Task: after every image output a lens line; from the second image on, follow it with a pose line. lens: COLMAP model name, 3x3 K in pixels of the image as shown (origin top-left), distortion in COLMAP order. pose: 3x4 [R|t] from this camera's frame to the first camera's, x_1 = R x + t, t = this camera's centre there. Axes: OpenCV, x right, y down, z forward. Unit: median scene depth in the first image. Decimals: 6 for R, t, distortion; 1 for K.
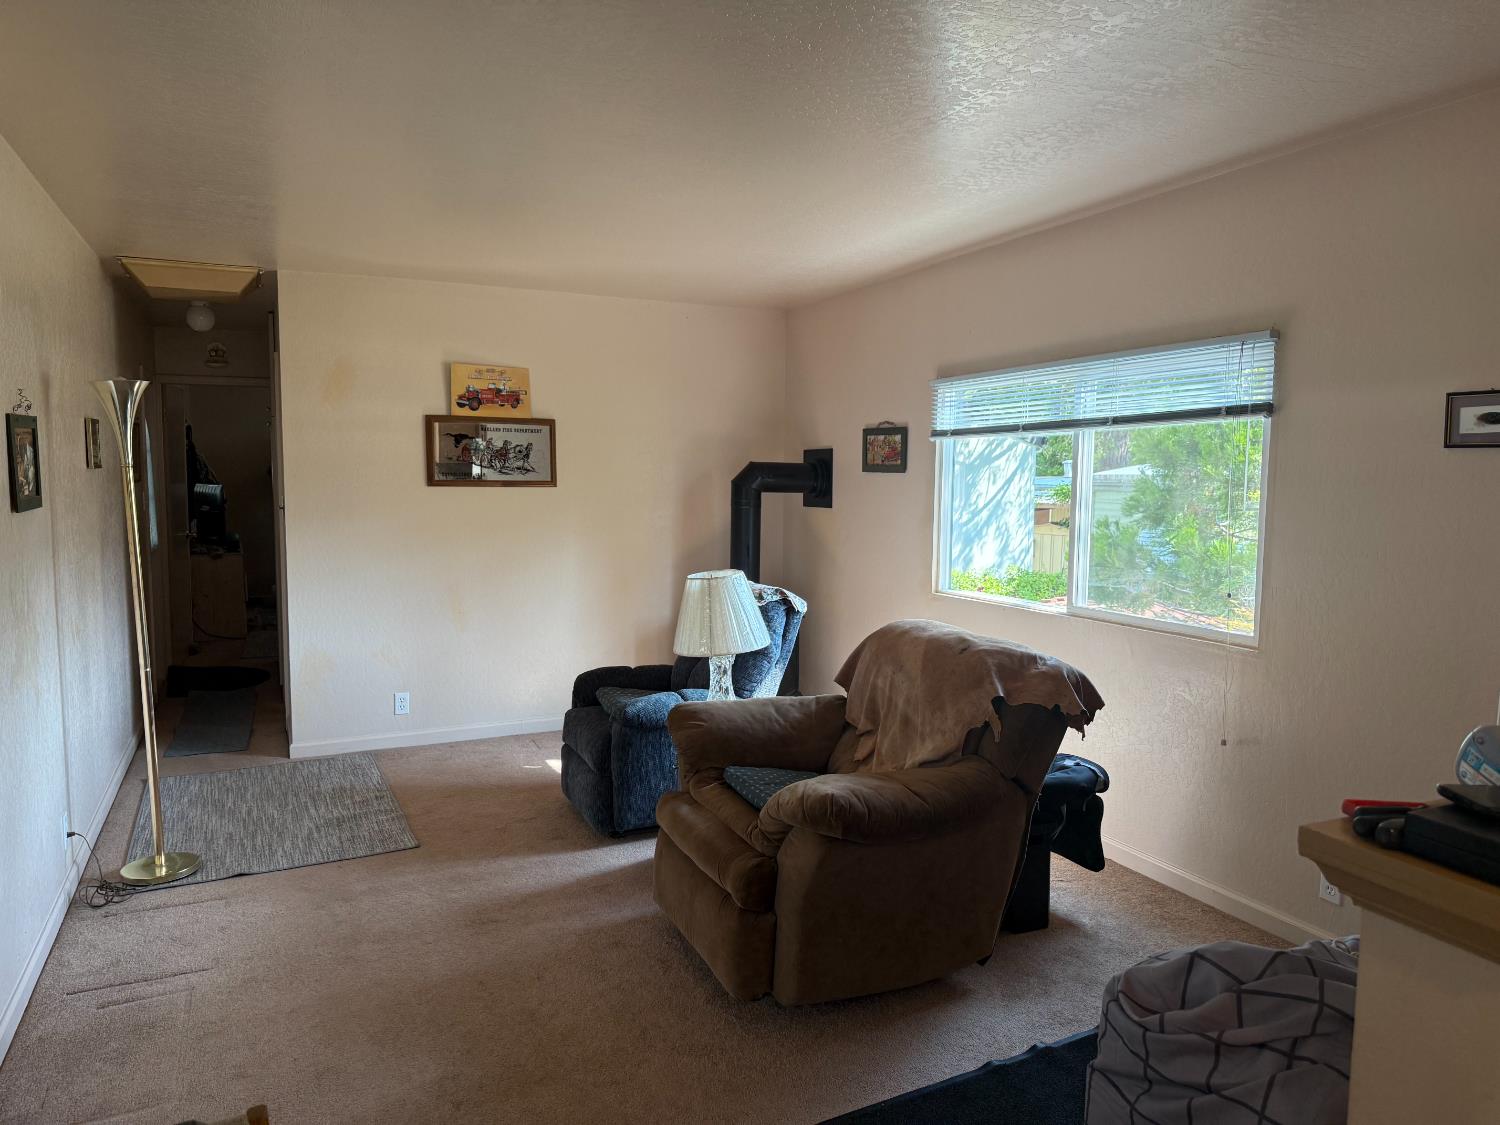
lens RADIAL K [[1046.2, 0, 763.2], [0, 1046.2, 564.3], [0, 0, 1]] dist [0.095525, -0.149174]
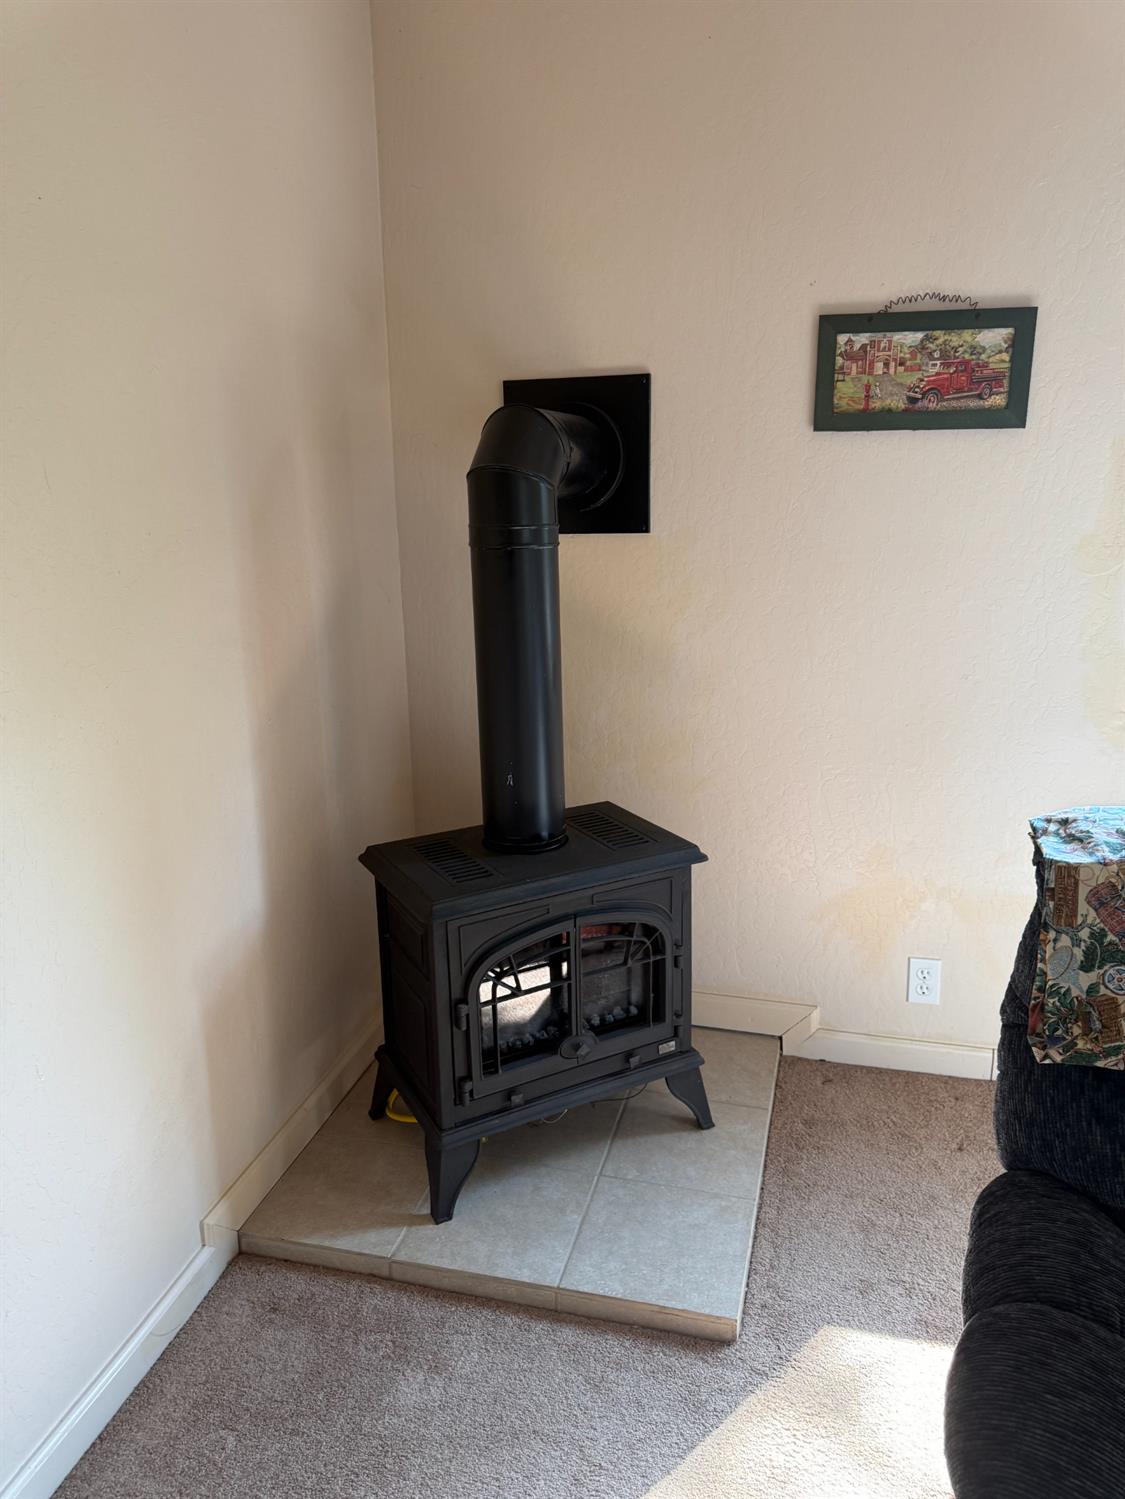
lens RADIAL K [[1045.5, 0, 562.5], [0, 1045.5, 749.5], [0, 0, 1]] dist [0.095525, -0.149174]
pose [[0.652314, -0.216664, 0.726322, -0.302054], [0.086483, 0.973290, 0.212665, -0.068351], [-0.752999, -0.075910, 0.653628, 0.849109]]
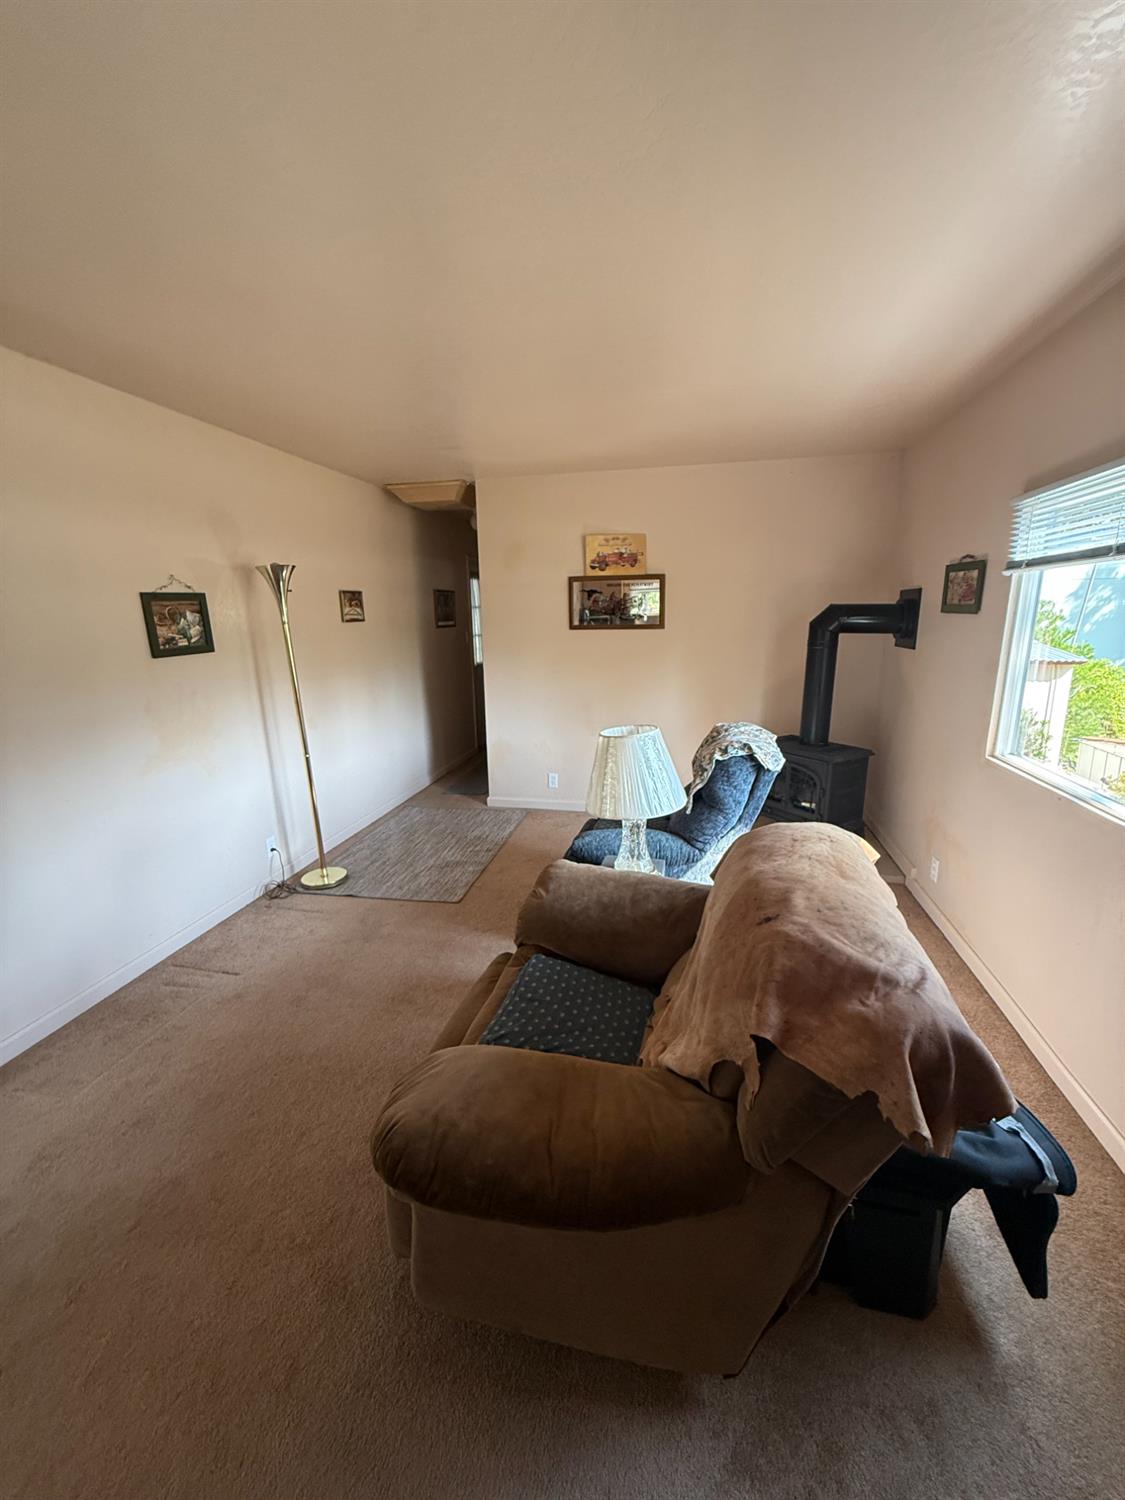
lens RADIAL K [[597.1, 0, 565.8], [0, 597.1, 748.5], [0, 0, 1]] dist [0.001752, -0.000616]
pose [[0.790306, 0.118453, -0.601154, 0.175381], [-0.032175, 0.987804, 0.152341, -0.041358], [0.611868, -0.101054, 0.784478, 0.386164]]
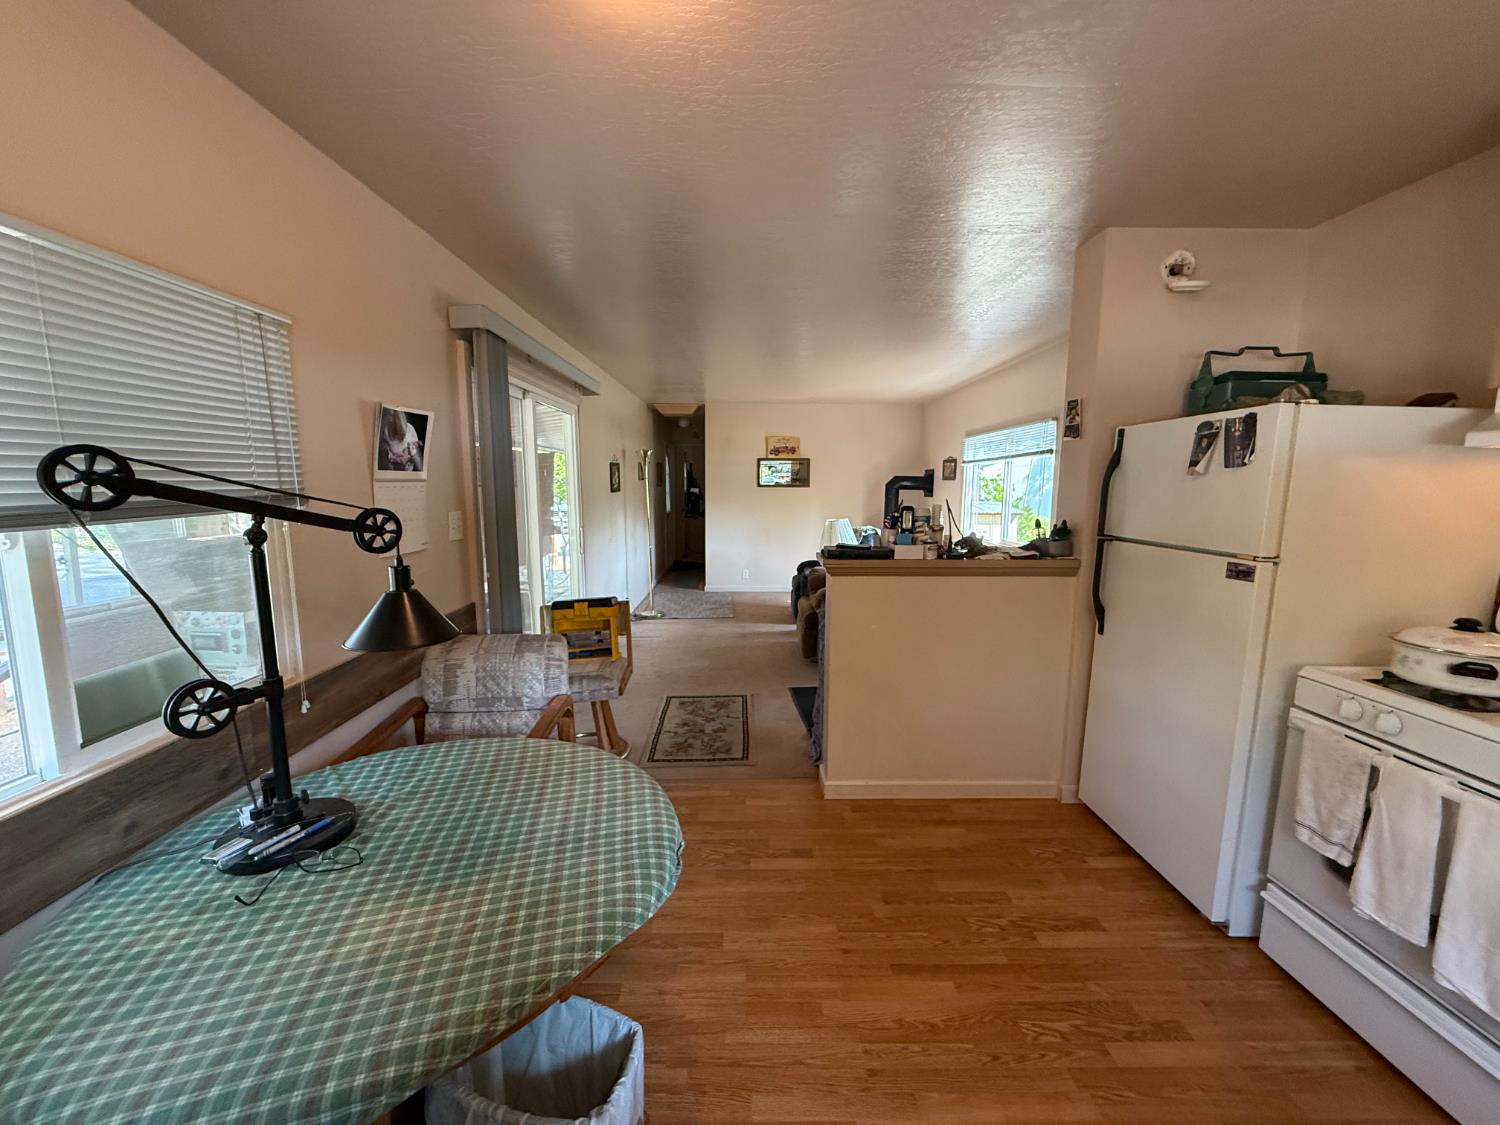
lens RADIAL K [[600.3, 0, 747.0], [0, 600.3, 562.5], [0, 0, 1]] dist [-0.001574, -0.000066]
pose [[0.905337, 0.052982, -0.421376, 0.275462], [-0.035339, 0.998145, 0.049575, 0.035262], [0.423221, -0.029991, 0.905530, -0.304201]]
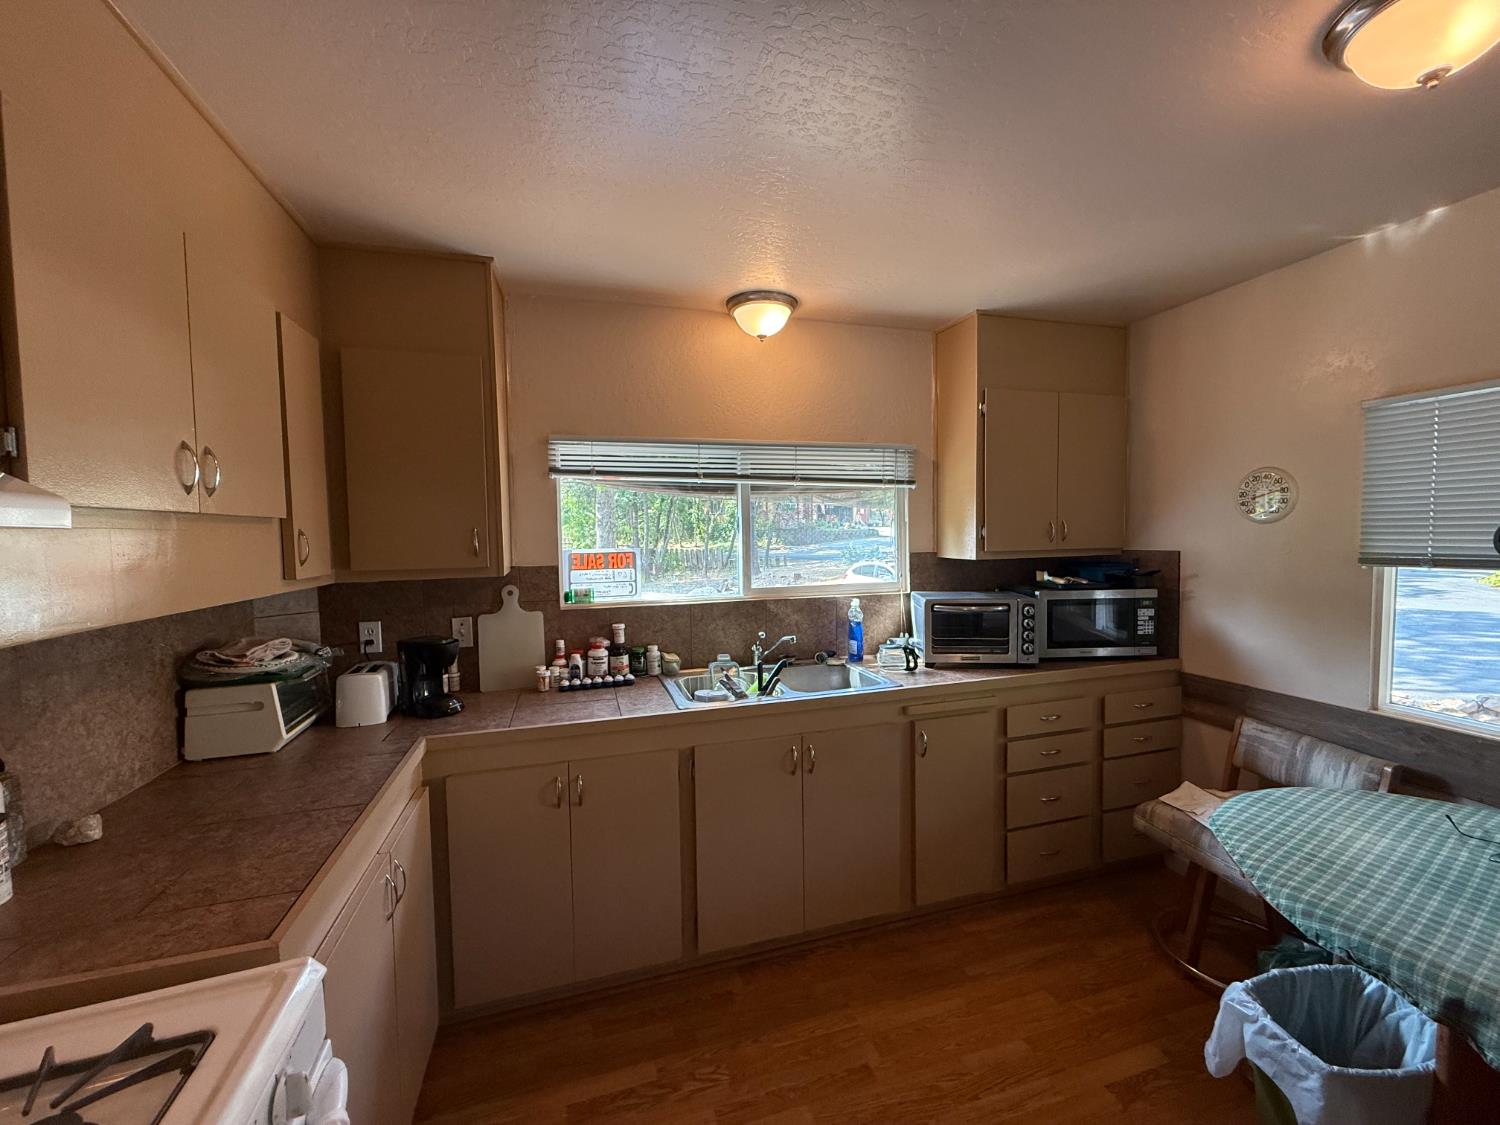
lens RADIAL K [[594.6, 0, 750.0], [0, 594.6, 562.5], [0, 0, 1]] dist [0.001532, -0.000646]
pose [[-0.989705, 0.006794, 0.142964, 0.343874], [0.027813, 0.988961, 0.145543, -0.014626], [-0.140397, 0.148021, -0.978968, 0.103668]]
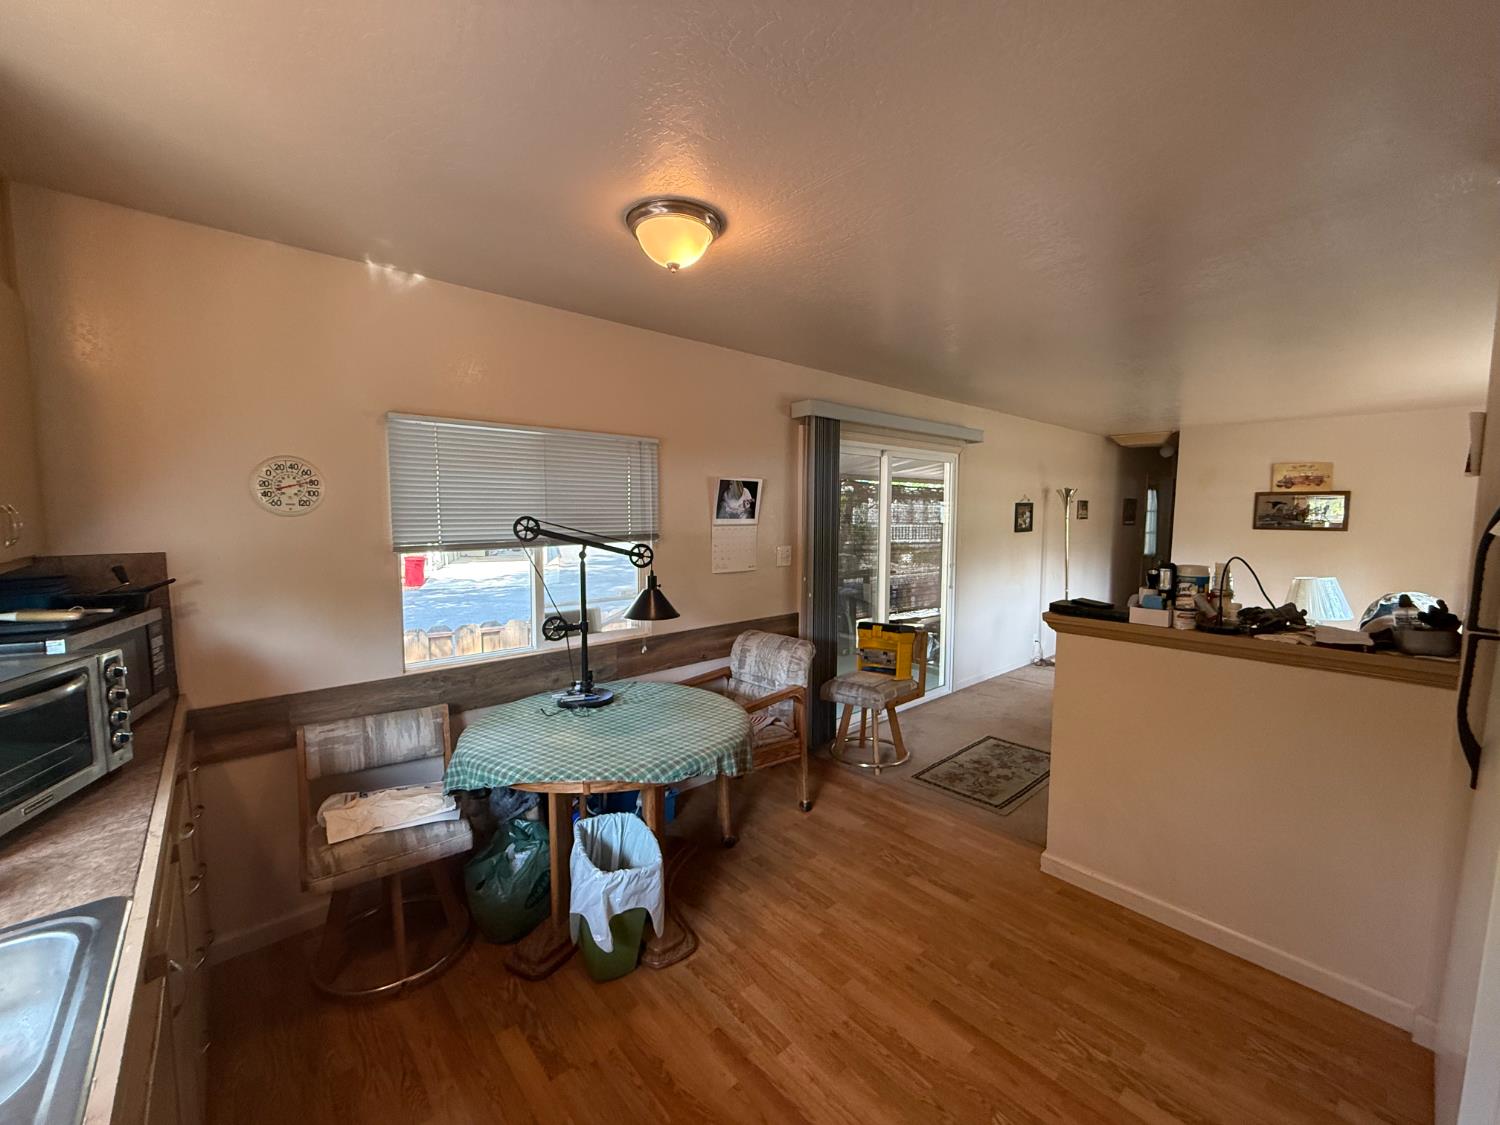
lens RADIAL K [[600.3, 0, 747.0], [0, 600.3, 562.5], [0, 0, 1]] dist [-0.001574, -0.000066]
pose [[0.270366, 0.076339, -0.959726, 0.510175], [-0.090677, 0.994439, 0.053555, 0.011777], [0.958478, 0.072546, 0.275785, -0.189004]]
